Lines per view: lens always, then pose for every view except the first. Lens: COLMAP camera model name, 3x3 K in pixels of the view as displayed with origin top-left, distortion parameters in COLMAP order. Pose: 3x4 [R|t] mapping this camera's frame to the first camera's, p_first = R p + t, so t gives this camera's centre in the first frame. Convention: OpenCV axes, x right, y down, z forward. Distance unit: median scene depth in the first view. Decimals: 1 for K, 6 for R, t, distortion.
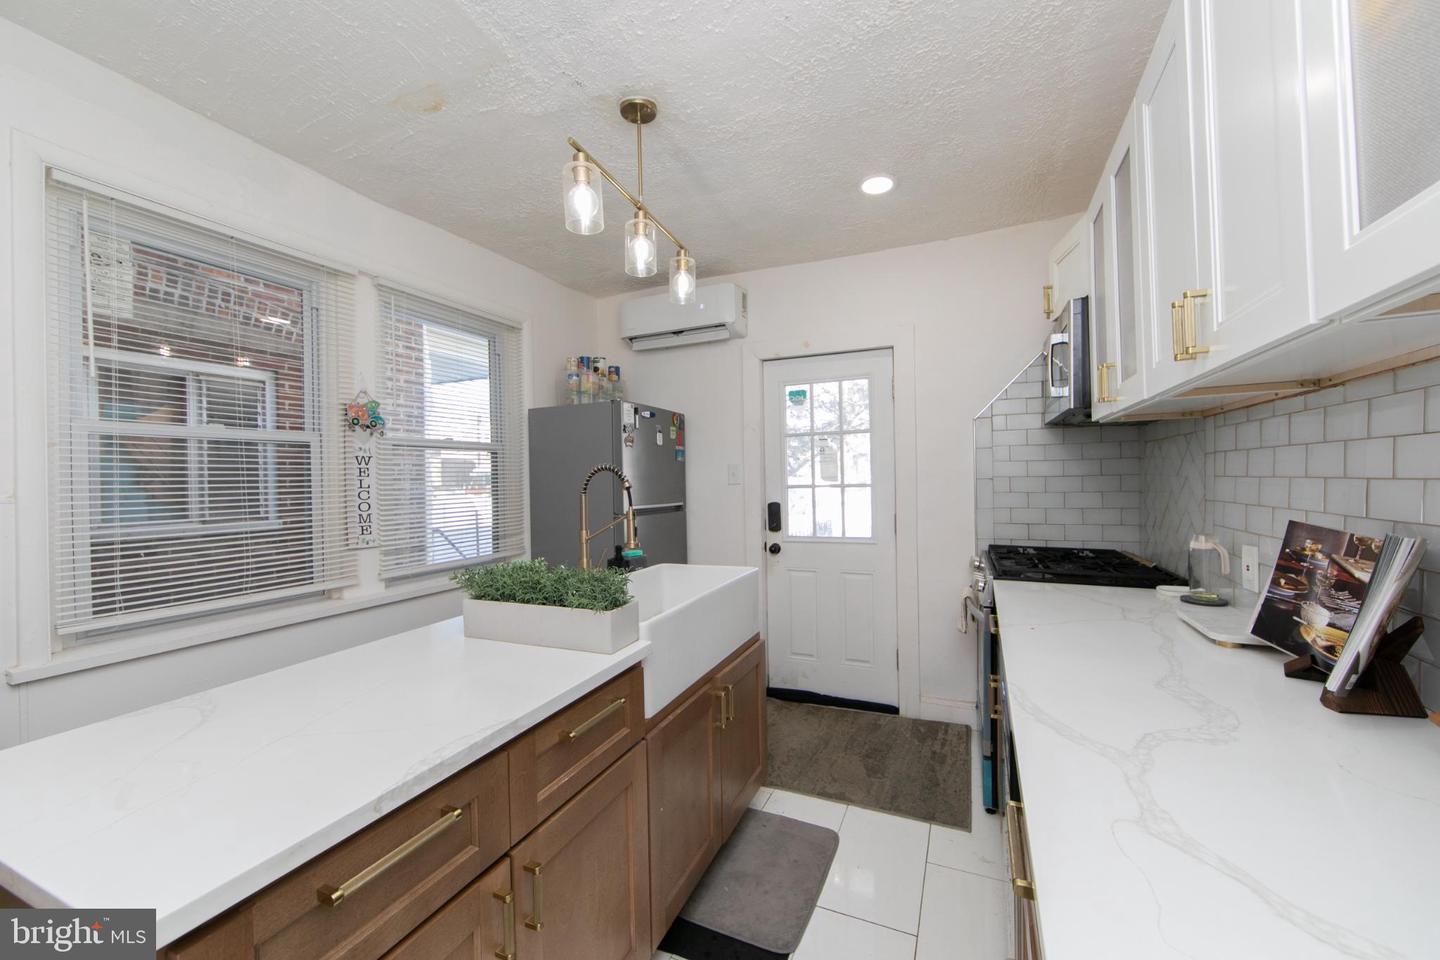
lens RADIAL K [[565.6, 0, 720.0], [0, 565.6, 480.0], [0, 0, 1]] dist [-0.010815, -0.000121]
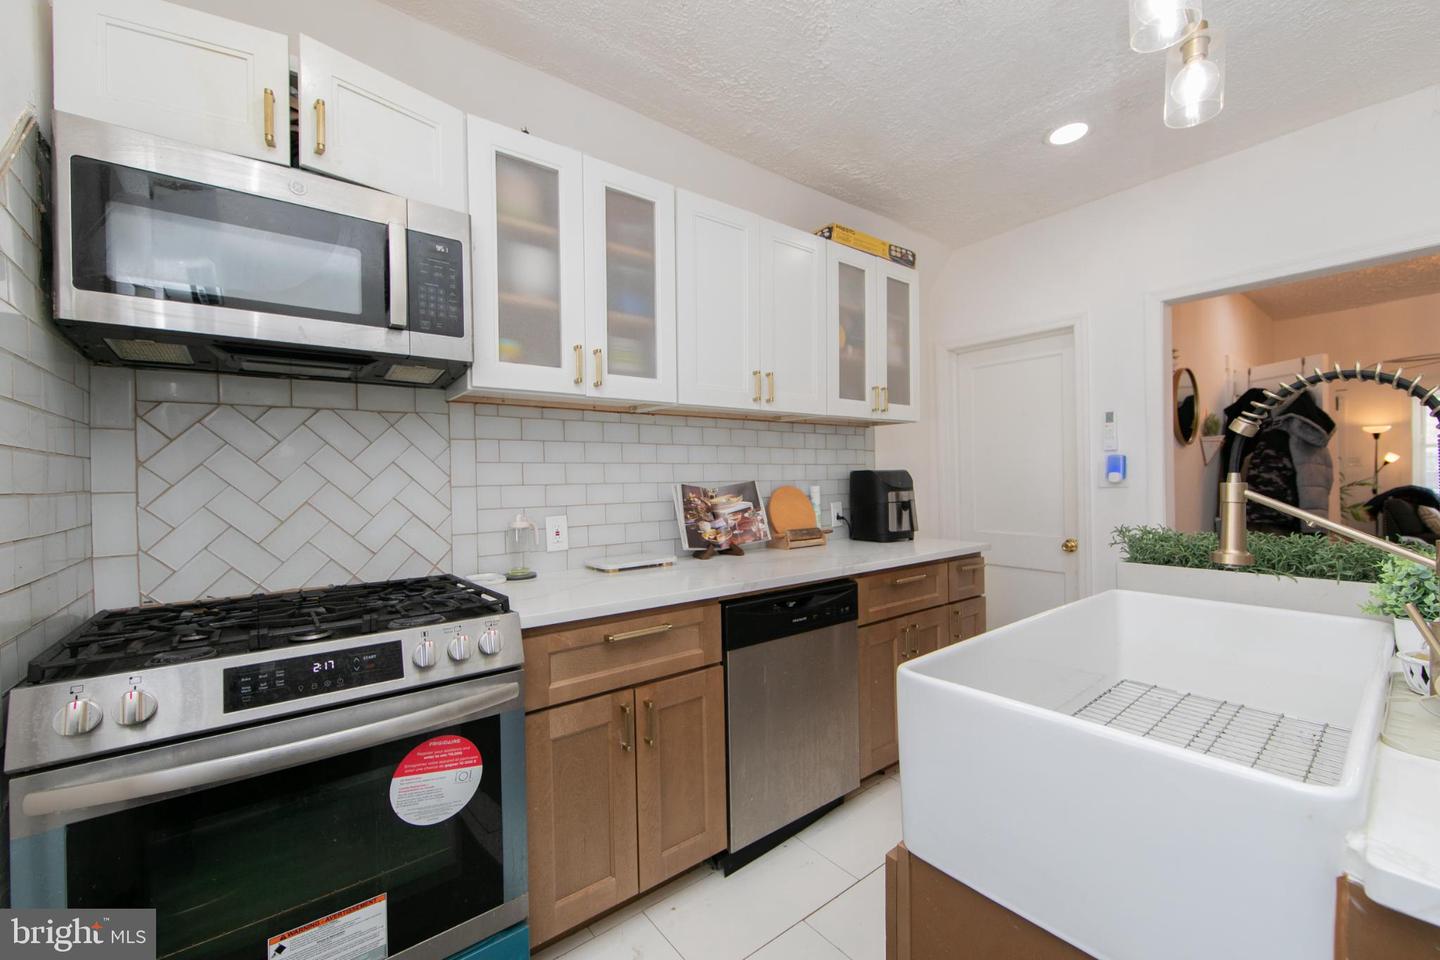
lens RADIAL K [[573.9, 0, 724.3], [0, 573.9, 477.1], [0, 0, 1]] dist [-0.002213, -0.000480]
pose [[-0.886645, 0.030152, 0.461467, -0.005301], [0.031716, 0.999487, -0.004369, 0.025021], [-0.461362, 0.010762, -0.887147, 1.102149]]
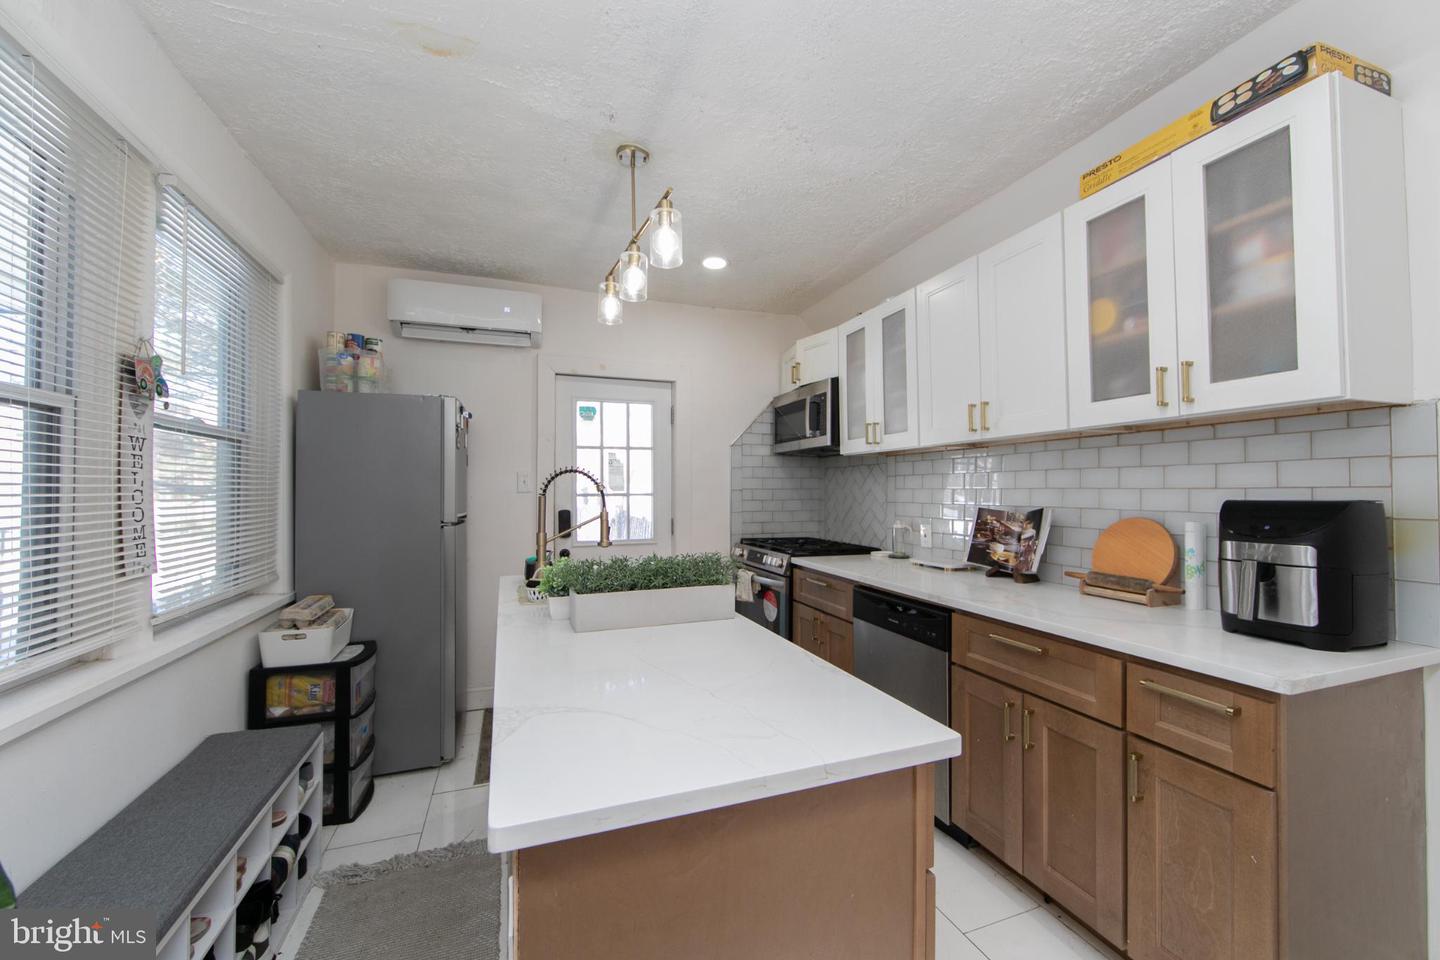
lens RADIAL K [[573.9, 0, 724.3], [0, 573.9, 477.1], [0, 0, 1]] dist [-0.002213, -0.000480]
pose [[0.710284, 0.033127, 0.703135, -0.529645], [-0.008716, 0.999229, -0.038272, 0.019846], [-0.703861, 0.021055, 0.710025, 0.041518]]
